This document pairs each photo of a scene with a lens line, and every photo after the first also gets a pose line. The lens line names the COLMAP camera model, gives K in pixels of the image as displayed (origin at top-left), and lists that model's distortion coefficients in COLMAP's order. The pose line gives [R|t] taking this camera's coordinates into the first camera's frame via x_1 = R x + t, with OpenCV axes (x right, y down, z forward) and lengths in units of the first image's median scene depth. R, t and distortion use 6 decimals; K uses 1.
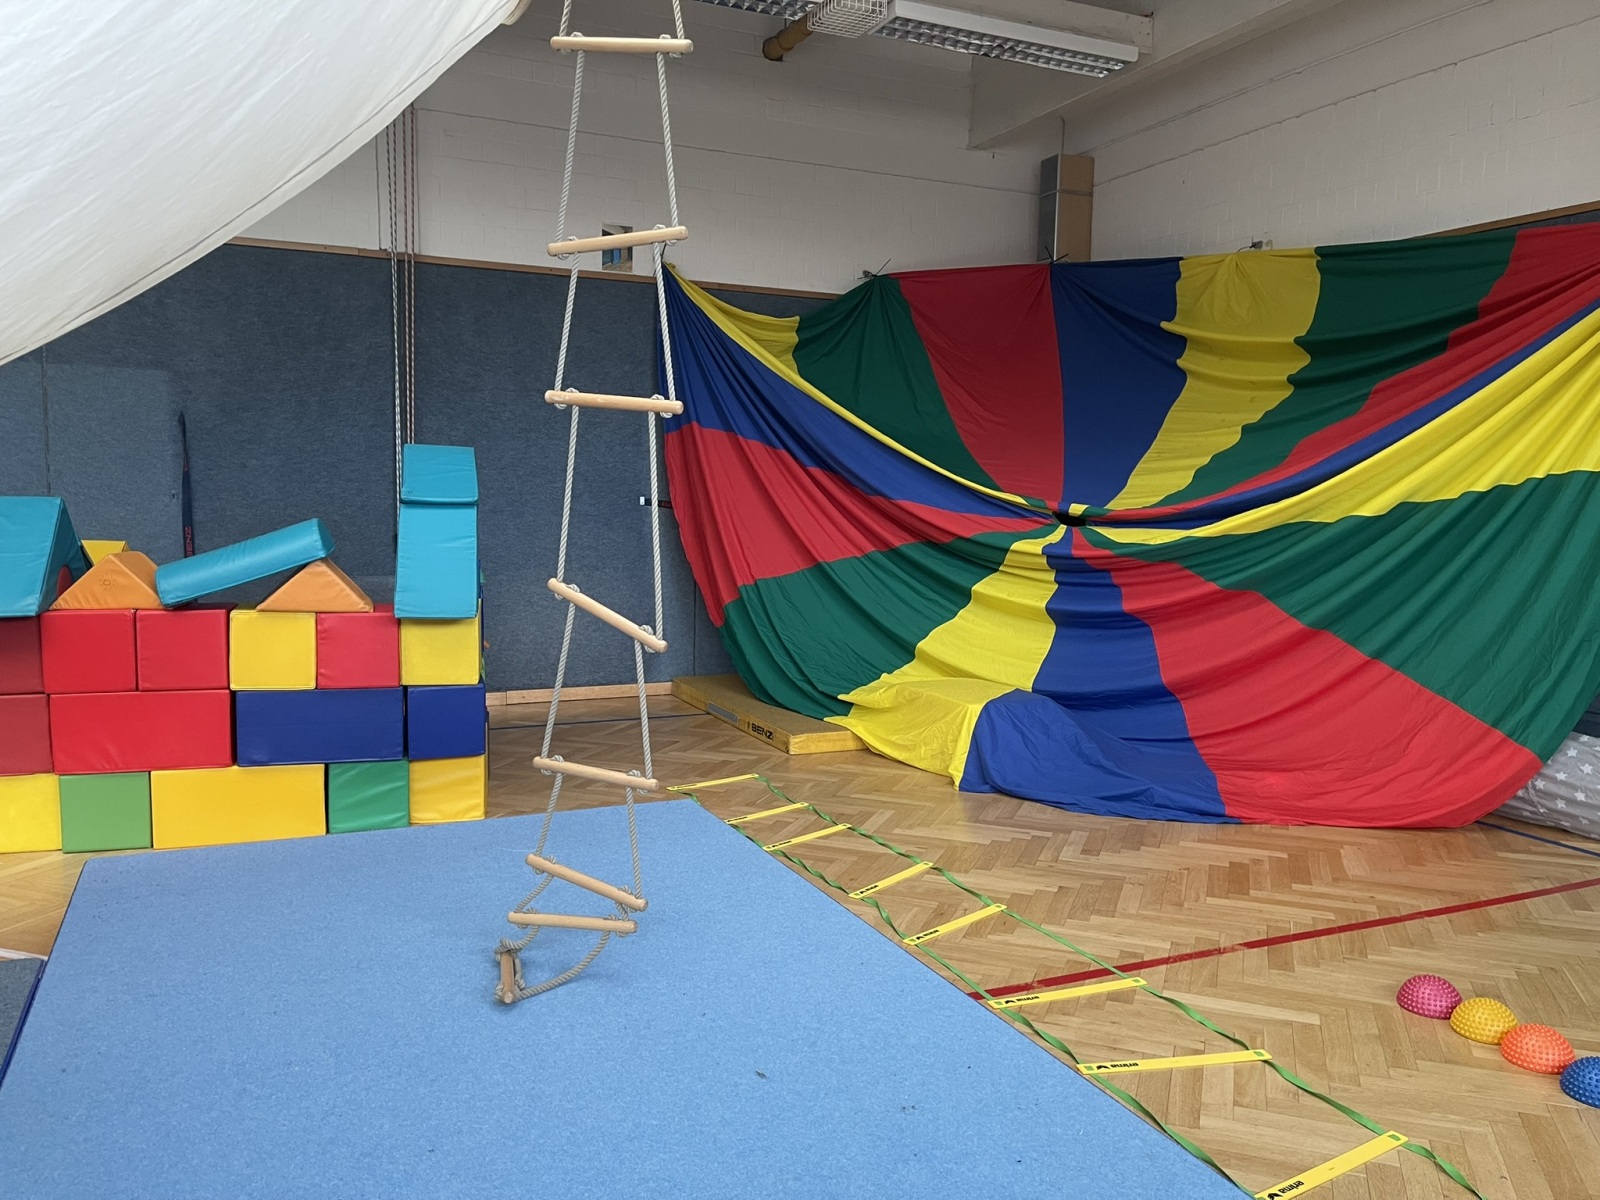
lens RADIAL K [[1185.7, 0, 798.8], [0, 1185.7, 622.9], [0, 0, 1]] dist [-0.002152, -0.007863]
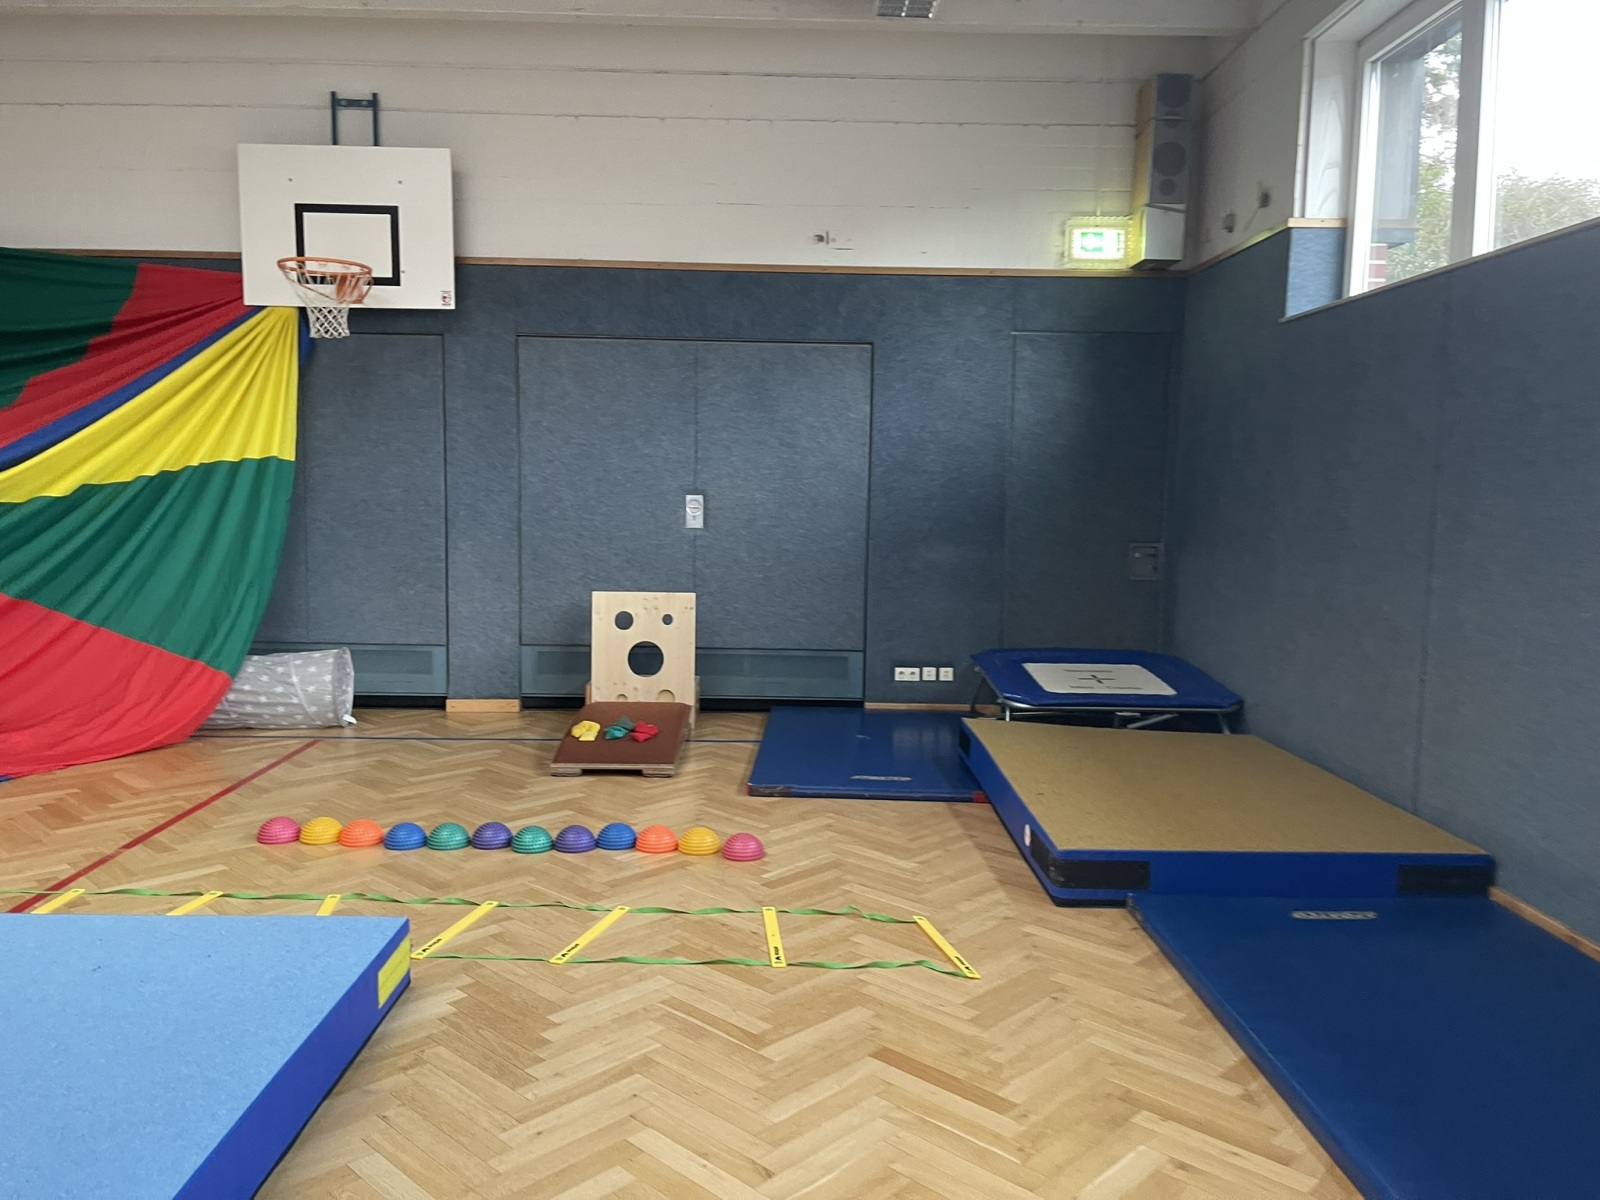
lens RADIAL K [[1185.7, 0, 798.8], [0, 1185.7, 622.9], [0, 0, 1]] dist [-0.002152, -0.007863]
pose [[0.353850, -0.106344, 0.929237, -0.370232], [0.090557, 0.992743, 0.079128, 0.005851], [-0.930908, 0.056149, 0.360912, -0.078790]]
